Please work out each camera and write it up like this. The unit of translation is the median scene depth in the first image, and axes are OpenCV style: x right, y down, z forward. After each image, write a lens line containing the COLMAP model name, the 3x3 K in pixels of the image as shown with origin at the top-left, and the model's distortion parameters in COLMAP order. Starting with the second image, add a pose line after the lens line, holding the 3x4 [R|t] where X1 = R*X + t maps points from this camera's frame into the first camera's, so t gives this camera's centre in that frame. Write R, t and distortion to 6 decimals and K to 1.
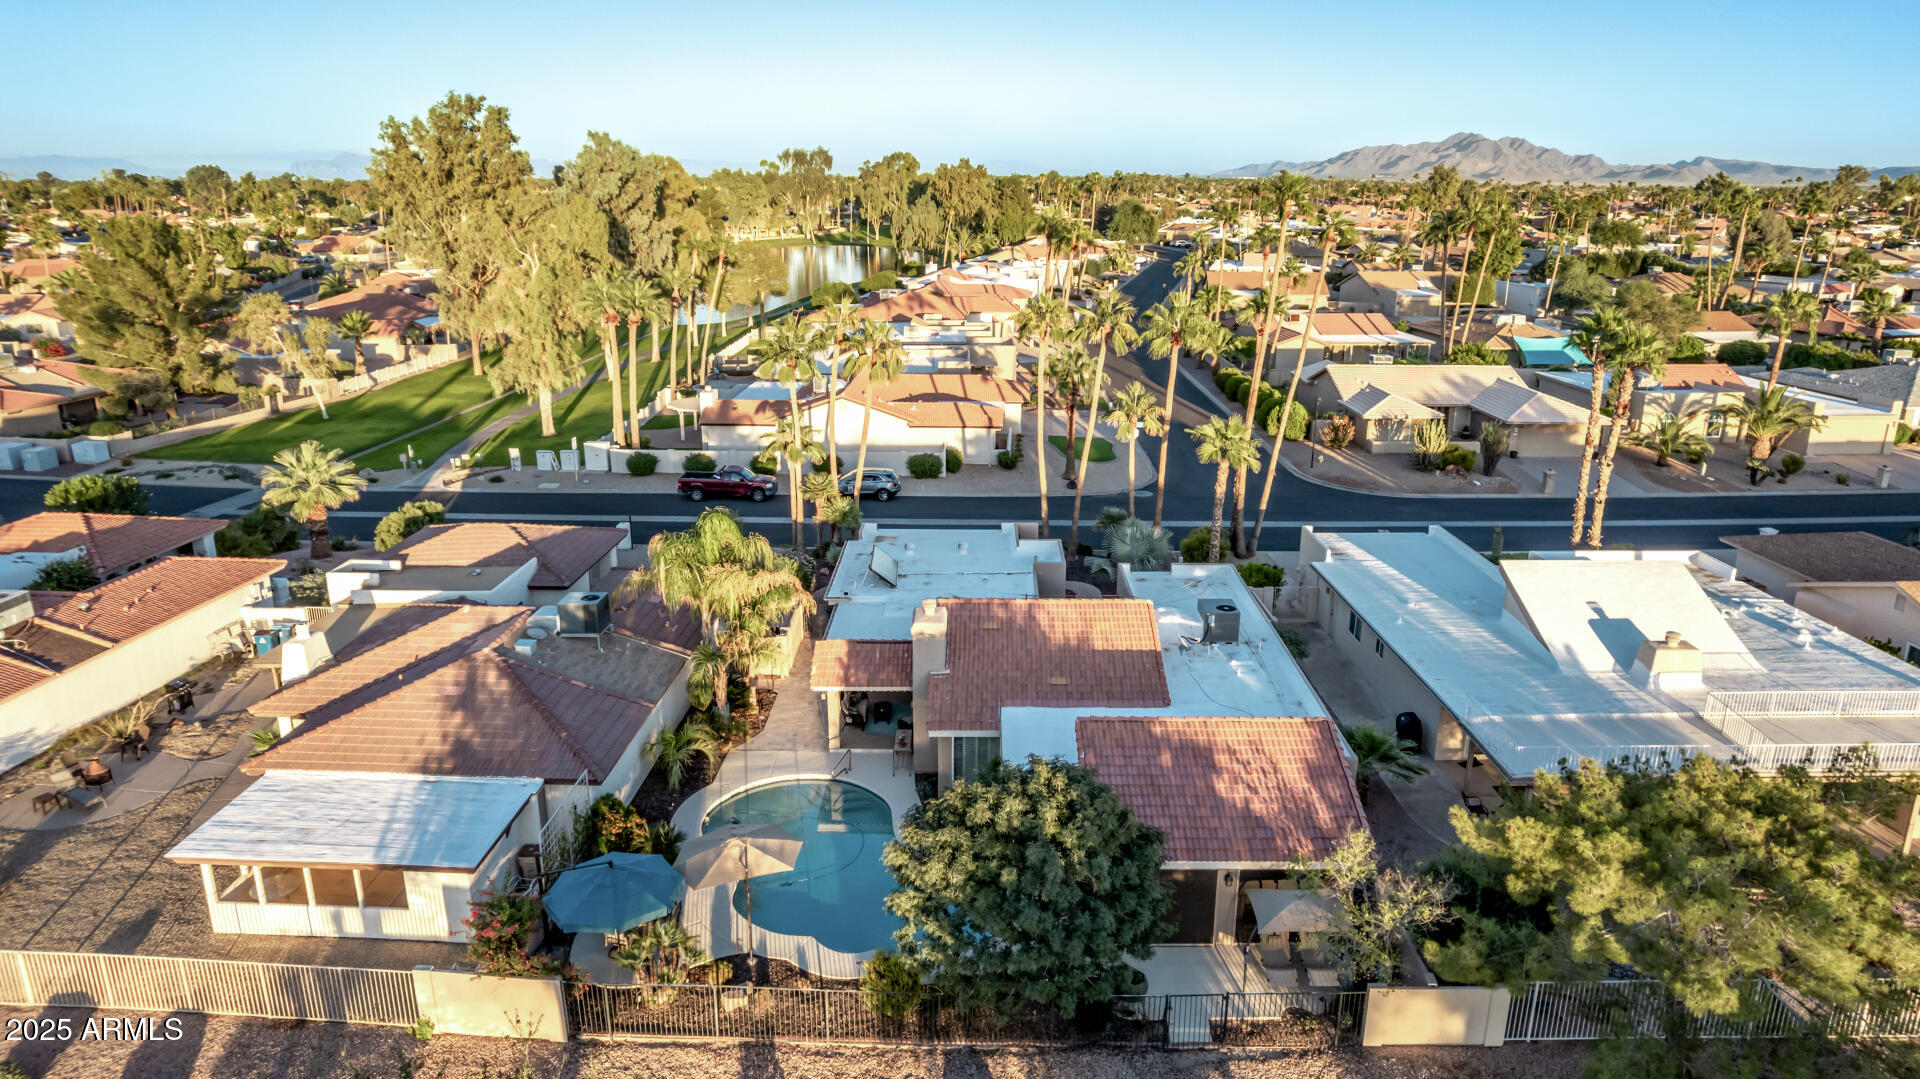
lens RADIAL K [[1219.3, 0, 968.5], [0, 1219.3, 541.2], [0, 0, 1]] dist [-0.077645, 0.065679]
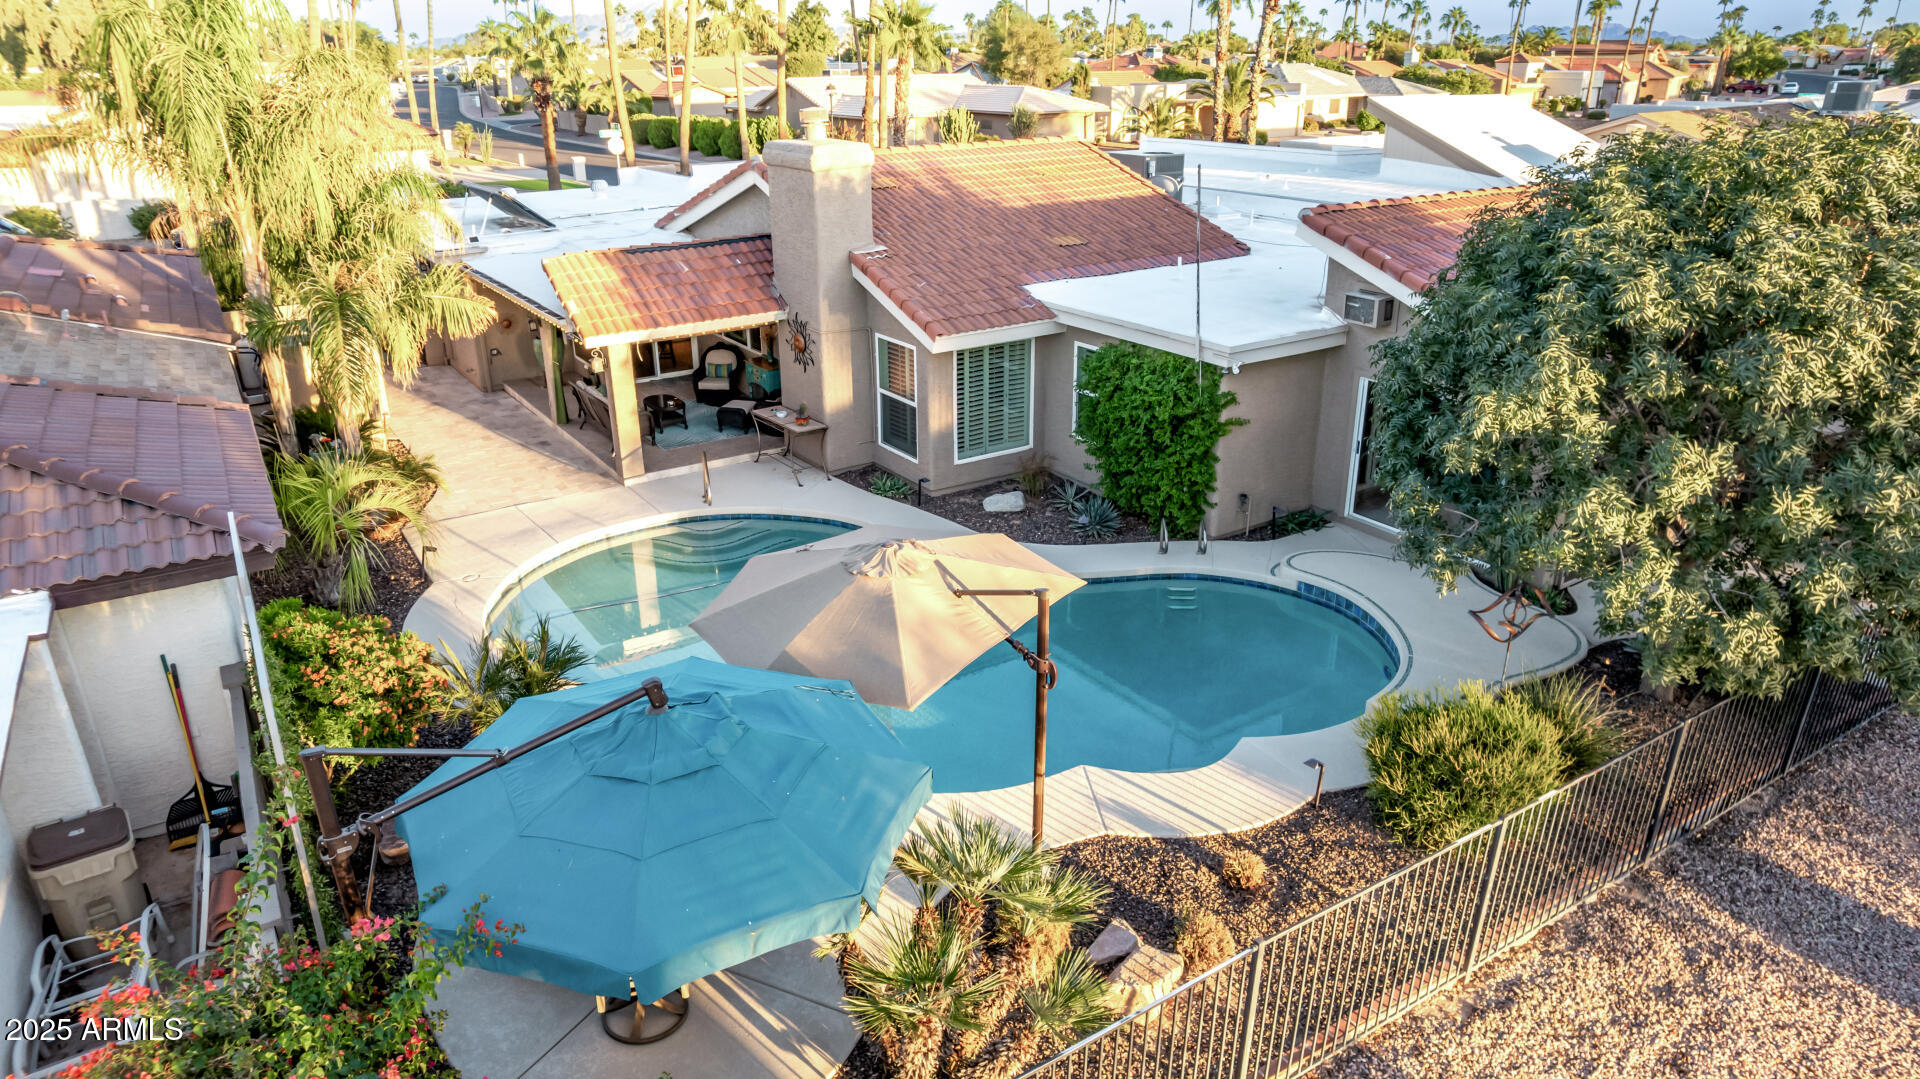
lens RADIAL K [[1219.3, 0, 968.5], [0, 1219.3, 541.2], [0, 0, 1]] dist [-0.077645, 0.065679]
pose [[0.820954, -0.220313, 0.526780, -0.261705], [0.162690, 0.974577, 0.154050, 0.144651], [-0.547327, -0.040766, 0.835925, 0.529448]]
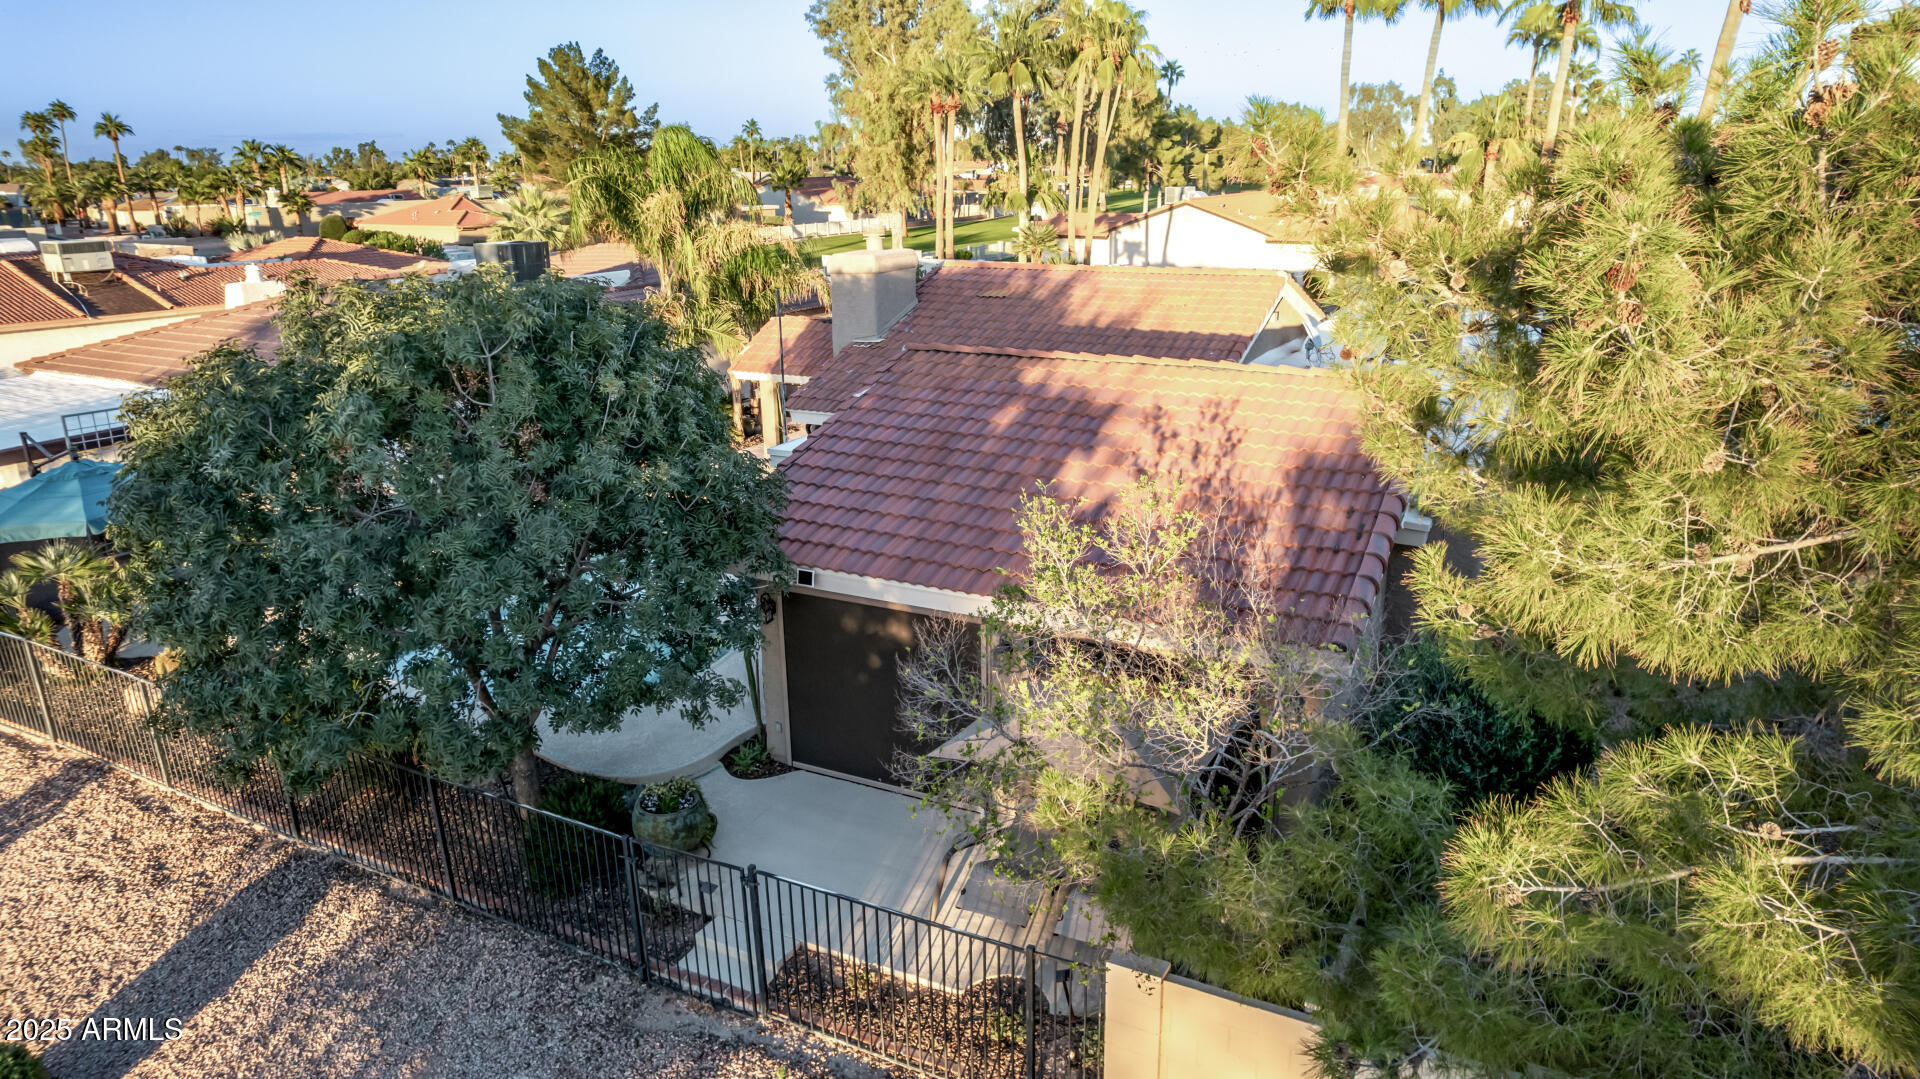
lens RADIAL K [[1219.3, 0, 968.5], [0, 1219.3, 541.2], [0, 0, 1]] dist [-0.077645, 0.065679]
pose [[0.899762, 0.123965, -0.418402, 0.273894], [-0.111931, 0.992286, 0.053293, 0.160442], [0.421781, -0.001119, 0.906697, 0.447915]]
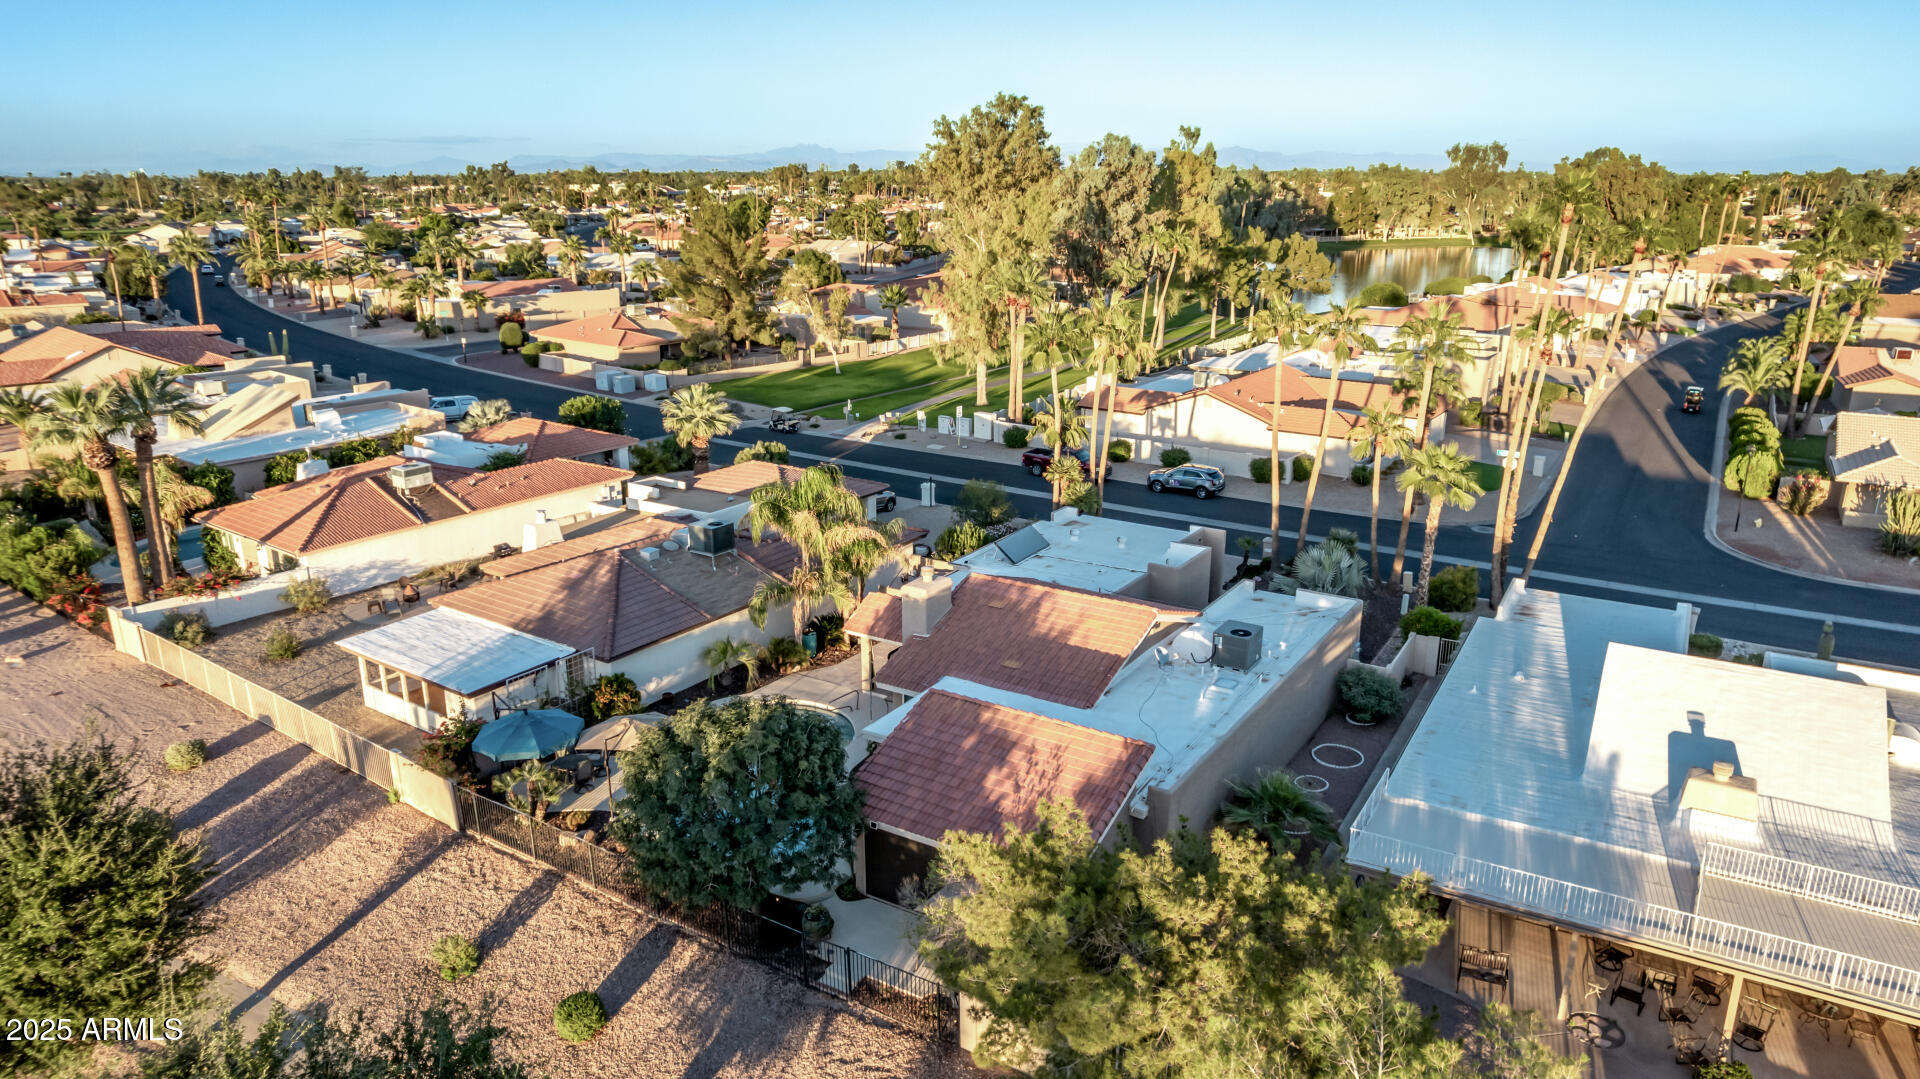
lens RADIAL K [[1219.3, 0, 968.5], [0, 1219.3, 541.2], [0, 0, 1]] dist [-0.077645, 0.065679]
pose [[0.857558, 0.148796, -0.492397, 0.505016], [-0.146463, 0.988257, 0.043559, -0.026468], [0.493096, 0.034763, 0.869280, 0.076115]]
